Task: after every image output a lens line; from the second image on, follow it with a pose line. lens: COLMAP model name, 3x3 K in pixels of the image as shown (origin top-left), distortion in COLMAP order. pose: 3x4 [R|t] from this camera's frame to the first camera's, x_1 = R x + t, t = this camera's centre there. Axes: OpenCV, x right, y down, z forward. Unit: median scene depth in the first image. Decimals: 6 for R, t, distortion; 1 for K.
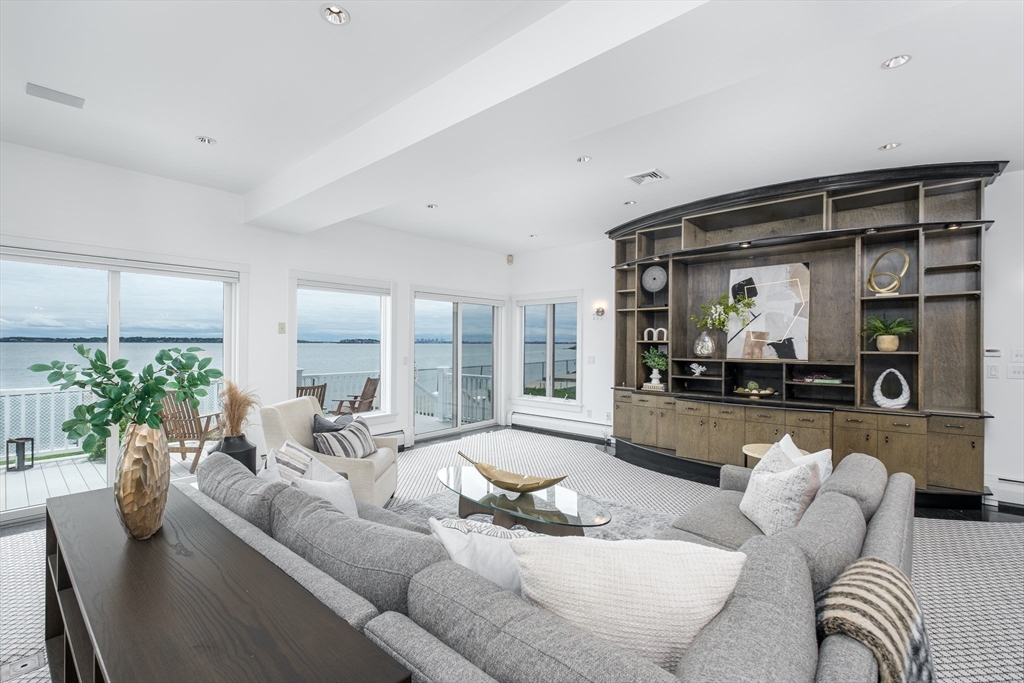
lens RADIAL K [[455.0, 0, 510.5], [0, 455.0, 341.6], [0, 0, 1]] dist [-0.000835, -0.000110]
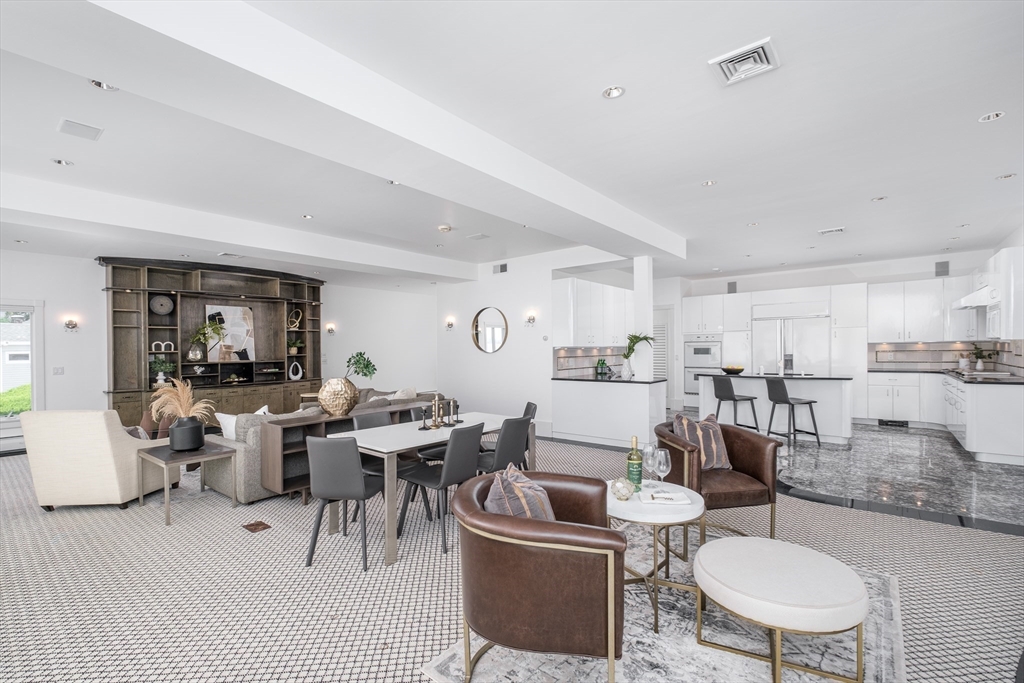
lens RADIAL K [[455.0, 0, 512.7], [0, 455.0, 347.0], [0, 0, 1]] dist [-0.000835, -0.000110]
pose [[-0.053525, -0.008329, 0.998532, -1.182701], [-0.000392, 0.999965, 0.008320, -0.028357], [-0.998566, 0.000054, -0.053526, 0.037651]]
